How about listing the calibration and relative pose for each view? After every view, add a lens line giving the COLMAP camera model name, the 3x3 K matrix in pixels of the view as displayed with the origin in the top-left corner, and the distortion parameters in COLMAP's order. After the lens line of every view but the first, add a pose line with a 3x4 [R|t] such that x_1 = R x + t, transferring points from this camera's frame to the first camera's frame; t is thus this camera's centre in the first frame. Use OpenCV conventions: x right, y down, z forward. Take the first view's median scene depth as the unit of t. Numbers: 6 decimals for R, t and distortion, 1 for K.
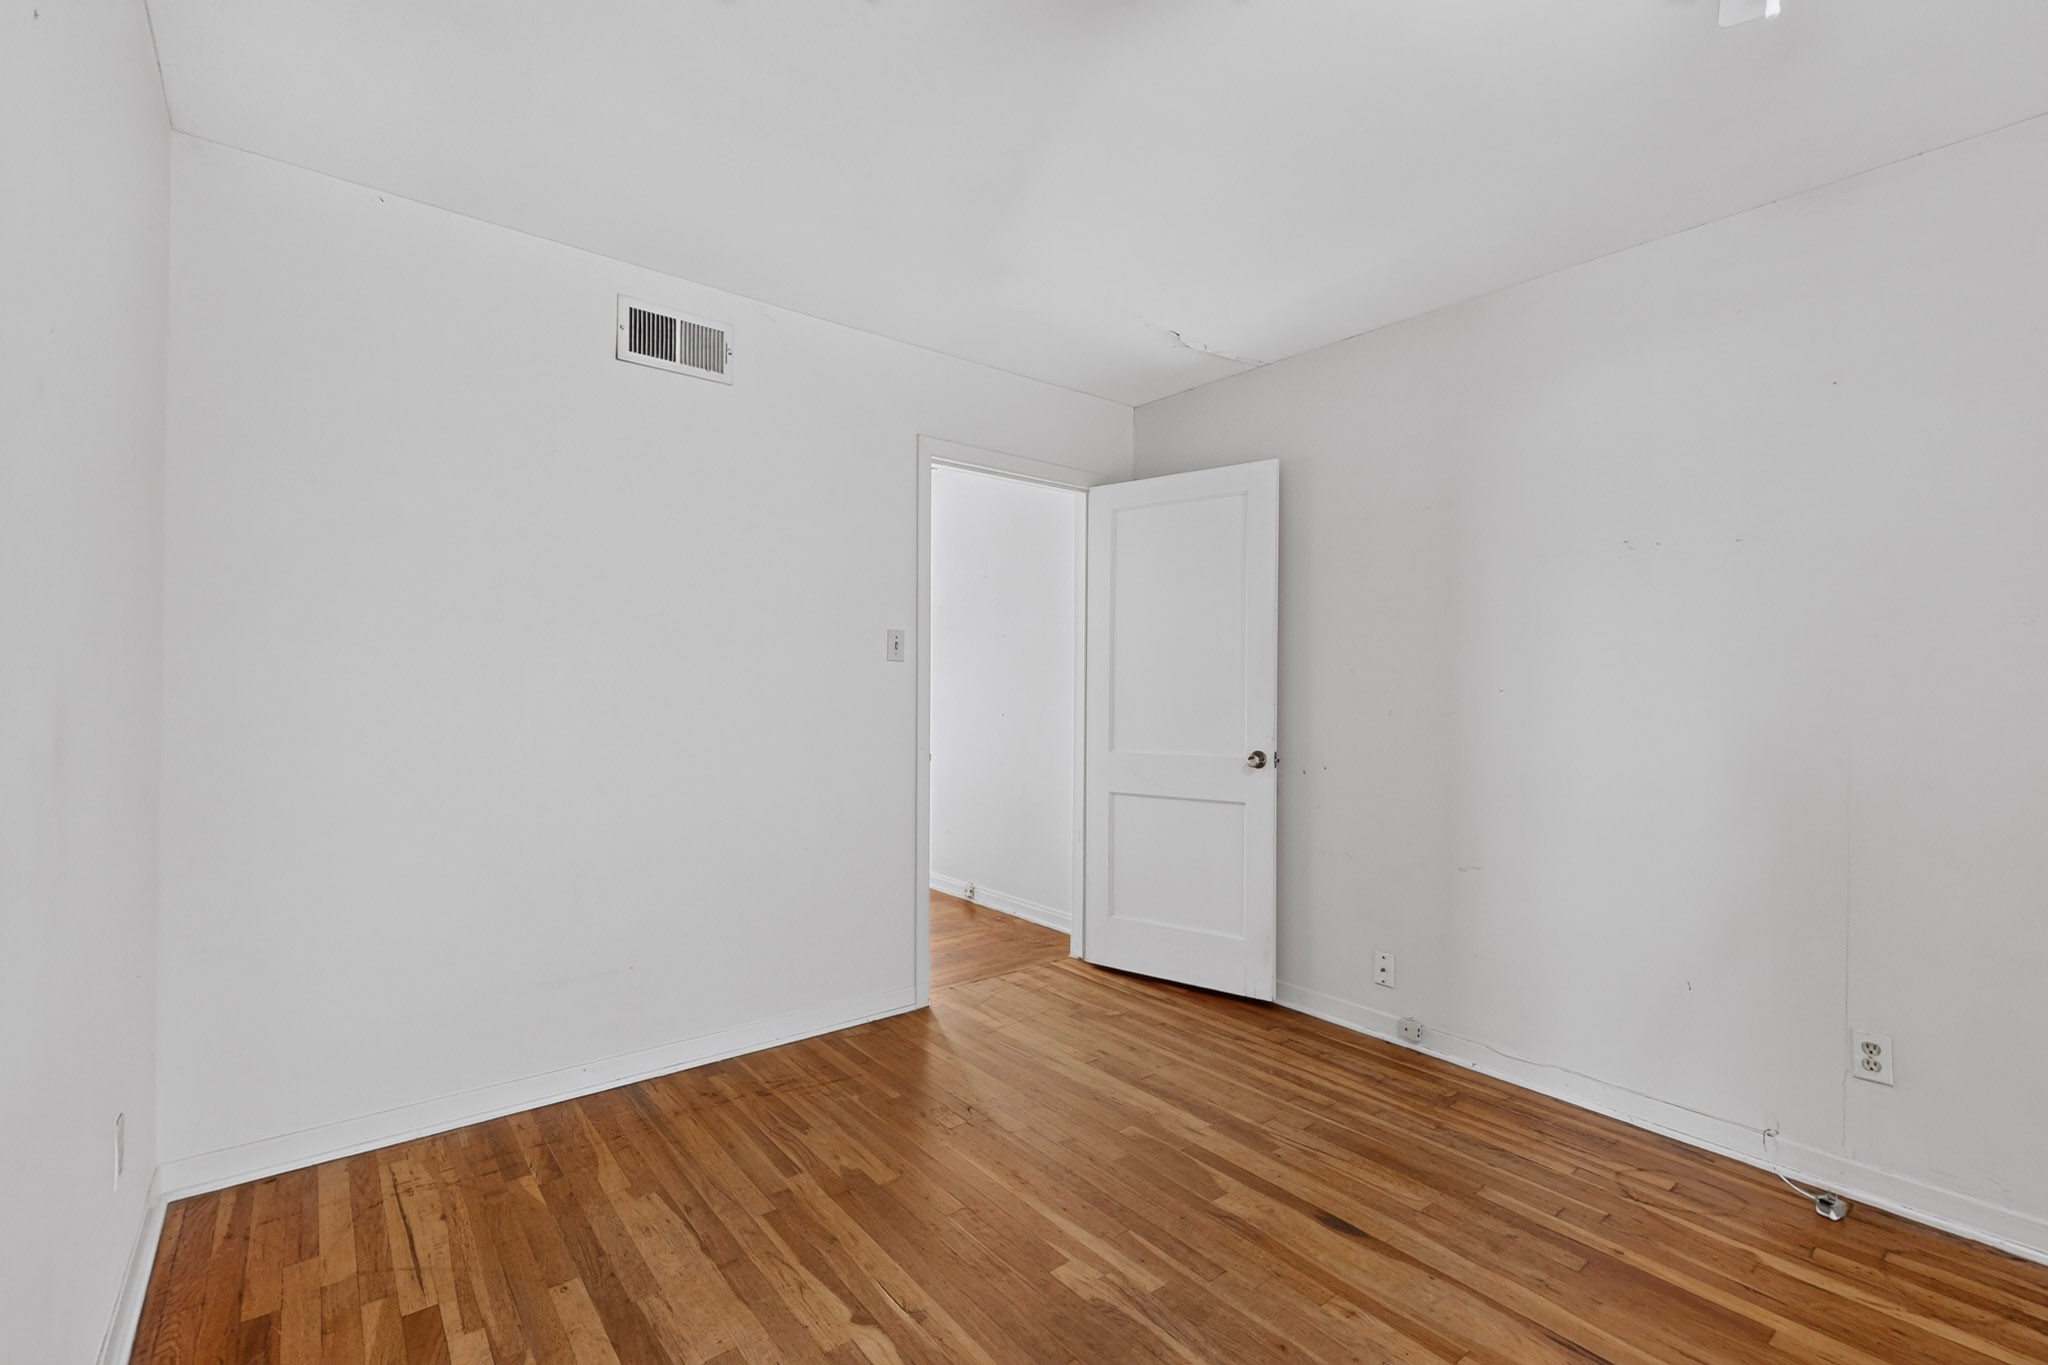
lens RADIAL K [[892.5, 0, 1024.8], [0, 892.5, 683.9], [0, 0, 1]] dist [0.001869, 0.000161]
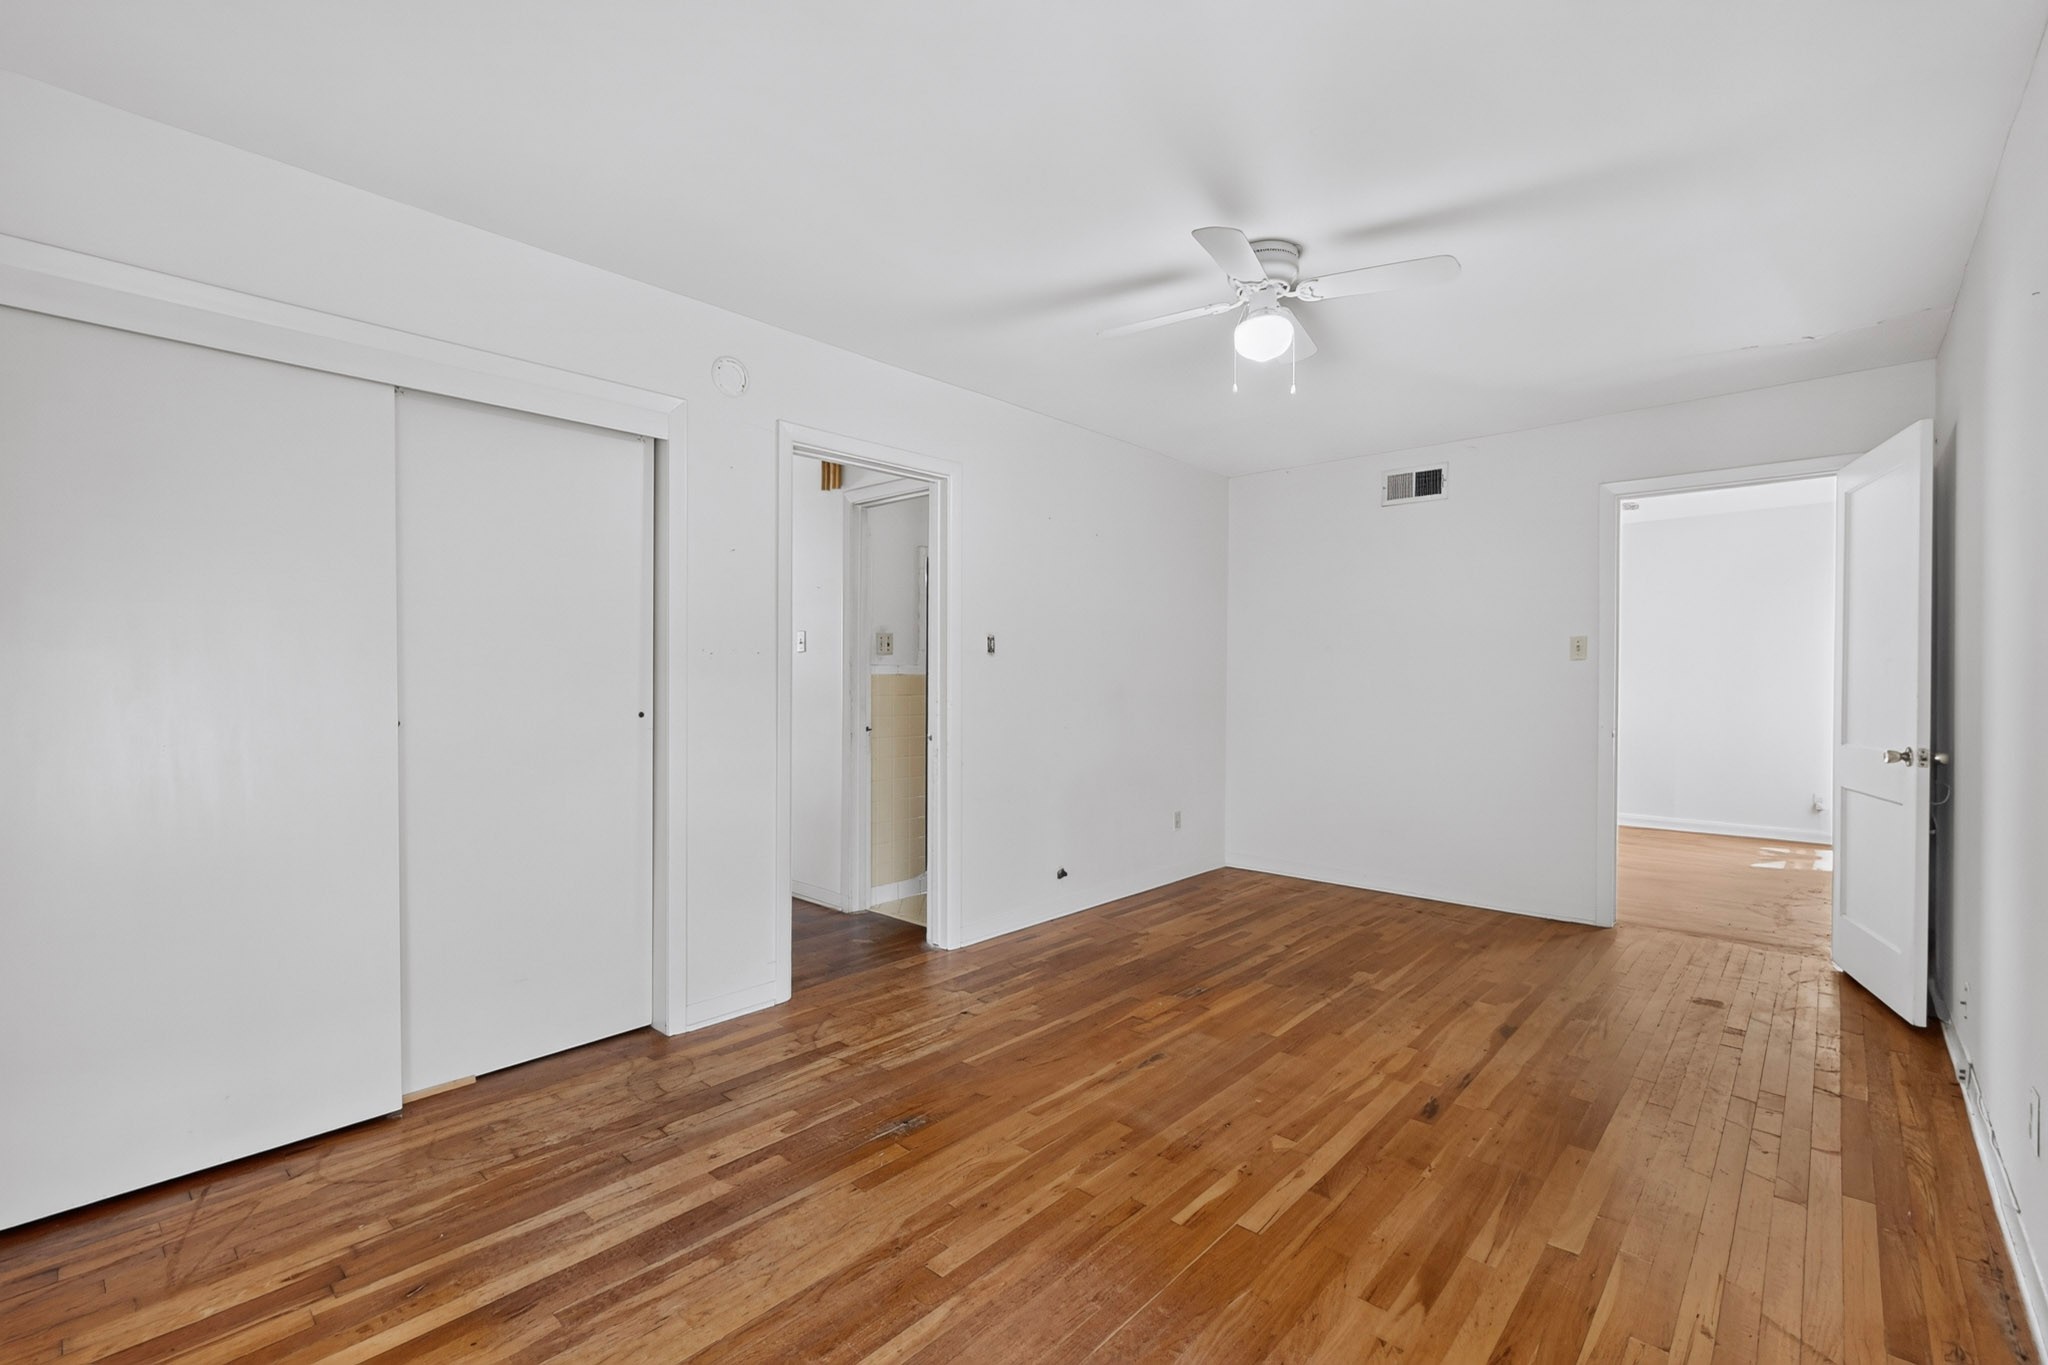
lens RADIAL K [[892.5, 0, 1033.9], [0, 892.5, 683.6], [0, 0, 1]] dist [0.001869, 0.000161]
pose [[0.162802, -0.000699, -0.986659, 1.382120], [0.000527, 1.000000, -0.000621, 0.014265], [0.986659, -0.000418, 0.162802, -0.028763]]
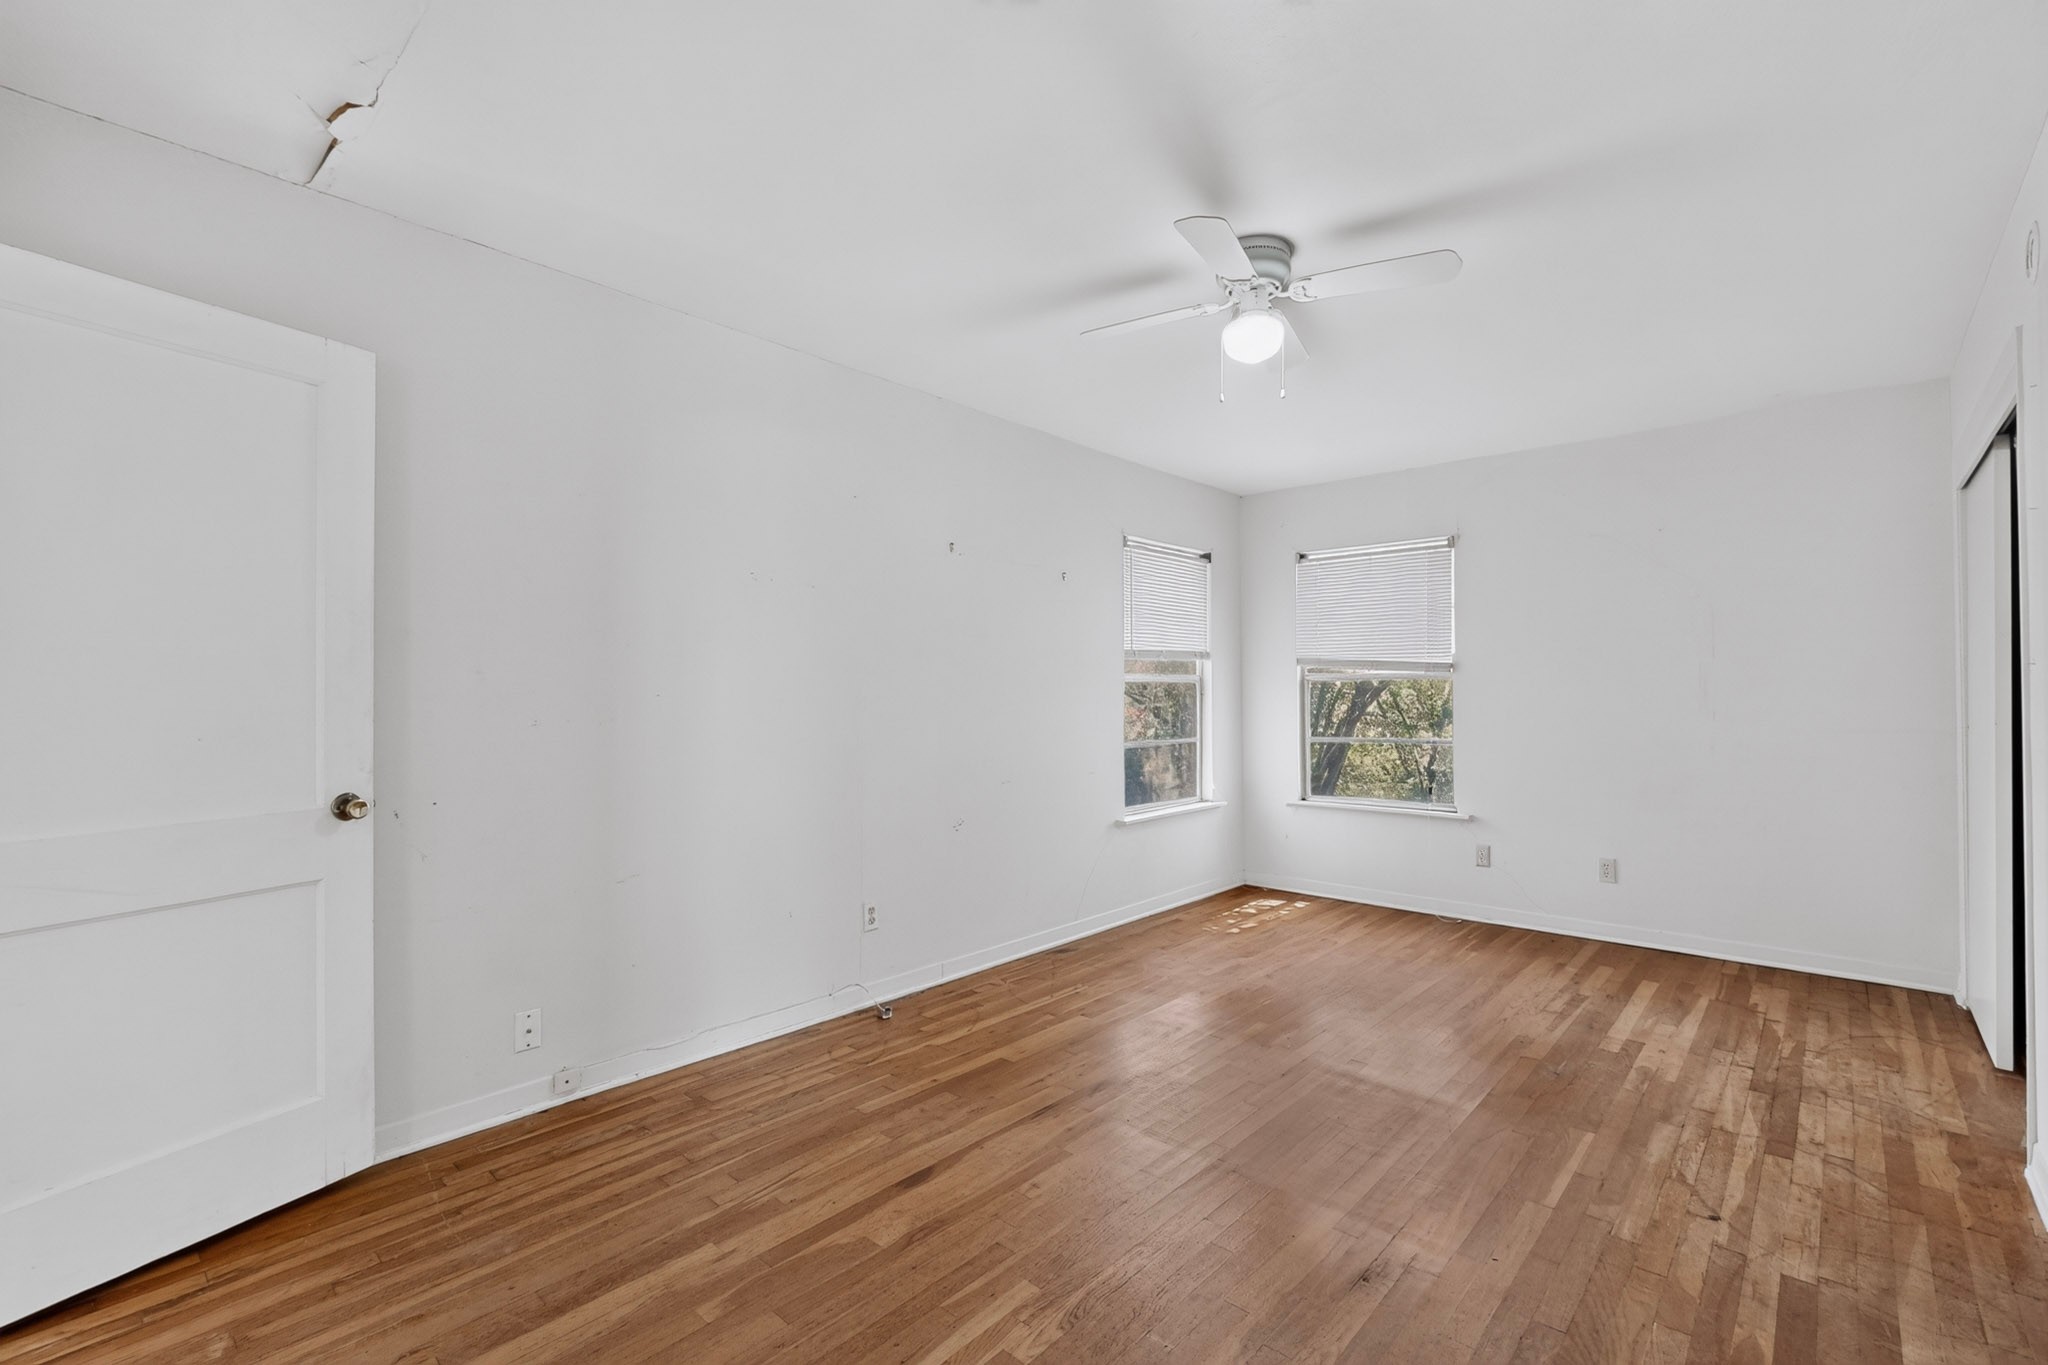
lens RADIAL K [[892.5, 0, 1018.7], [0, 892.5, 687.8], [0, 0, 1]] dist [0.001869, 0.000161]
pose [[-0.146811, -0.002618, 0.989161, -0.615742], [-0.002505, 0.999994, 0.002275, -0.005611], [-0.989161, -0.002144, -0.146817, 0.838705]]
